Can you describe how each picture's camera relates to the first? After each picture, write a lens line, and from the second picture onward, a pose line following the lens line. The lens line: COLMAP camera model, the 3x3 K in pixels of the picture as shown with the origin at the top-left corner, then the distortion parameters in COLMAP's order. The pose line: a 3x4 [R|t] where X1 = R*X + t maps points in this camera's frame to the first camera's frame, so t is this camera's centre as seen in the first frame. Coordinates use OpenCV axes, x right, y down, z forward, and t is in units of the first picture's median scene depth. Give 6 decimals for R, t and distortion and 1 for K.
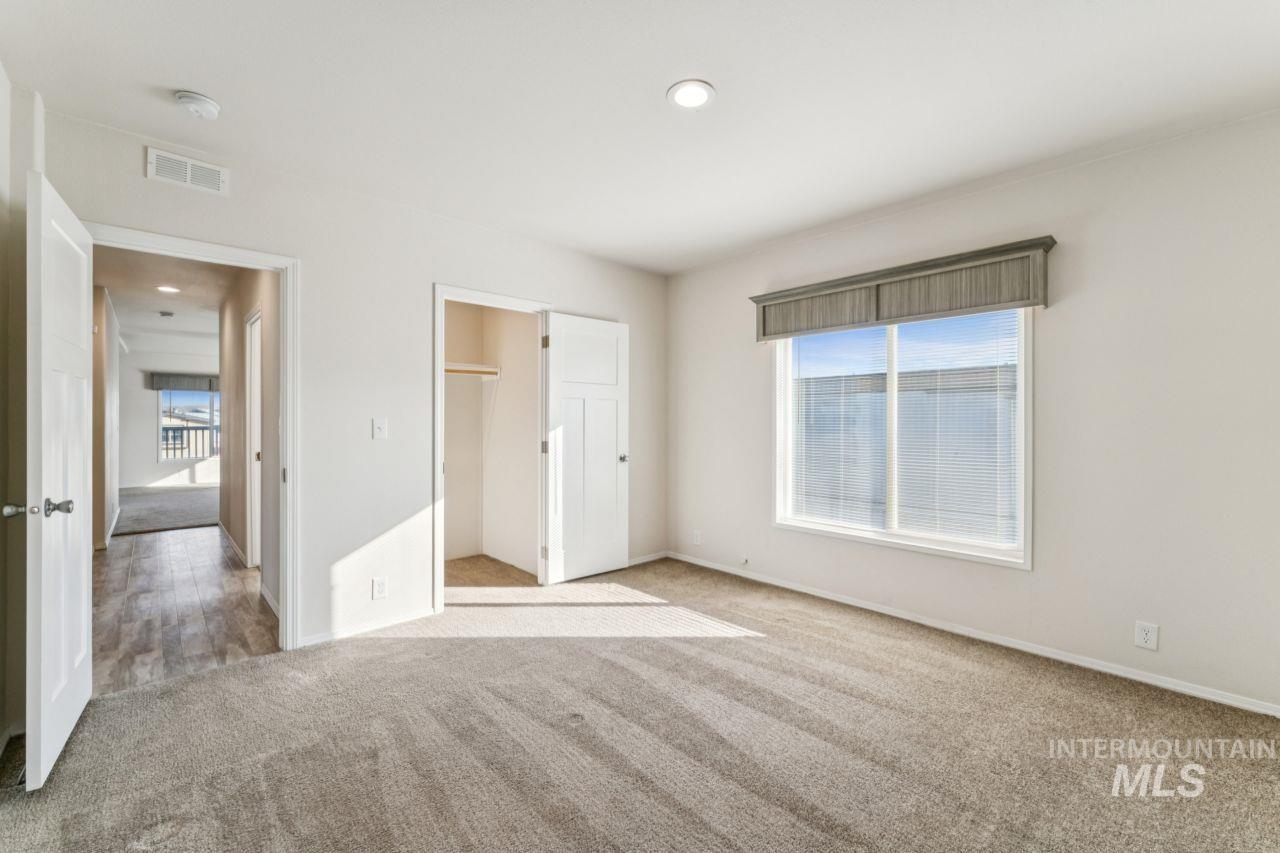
lens RADIAL K [[548.9, 0, 631.9], [0, 548.9, 423.5], [0, 0, 1]] dist [-0.012701, 0.000043]
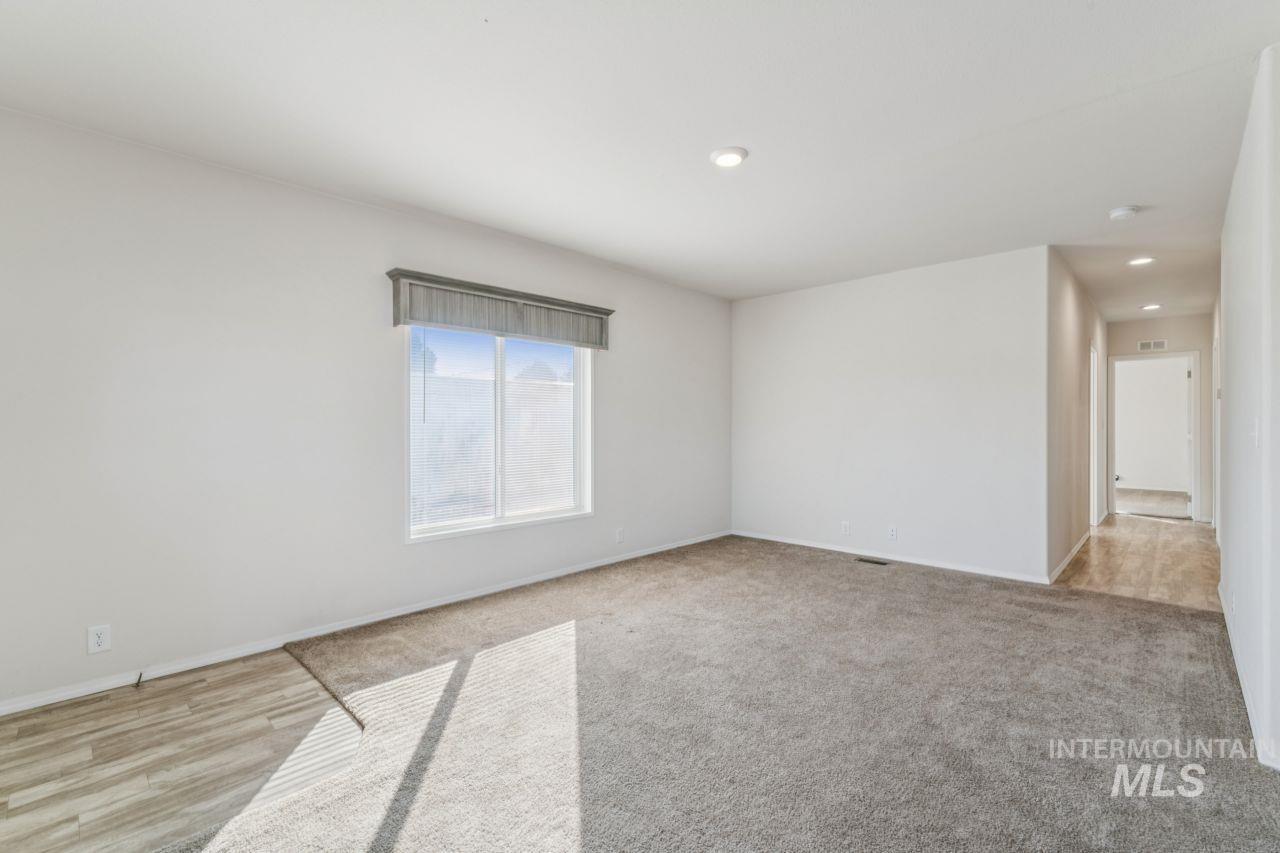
lens RADIAL K [[548.9, 0, 653.1], [0, 548.9, 425.8], [0, 0, 1]] dist [-0.012701, 0.000043]
pose [[-0.102766, -0.000790, 0.994705, -0.690846], [0.005286, 0.999985, 0.001340, 0.004718], [-0.994692, 0.005395, -0.102760, 0.789316]]
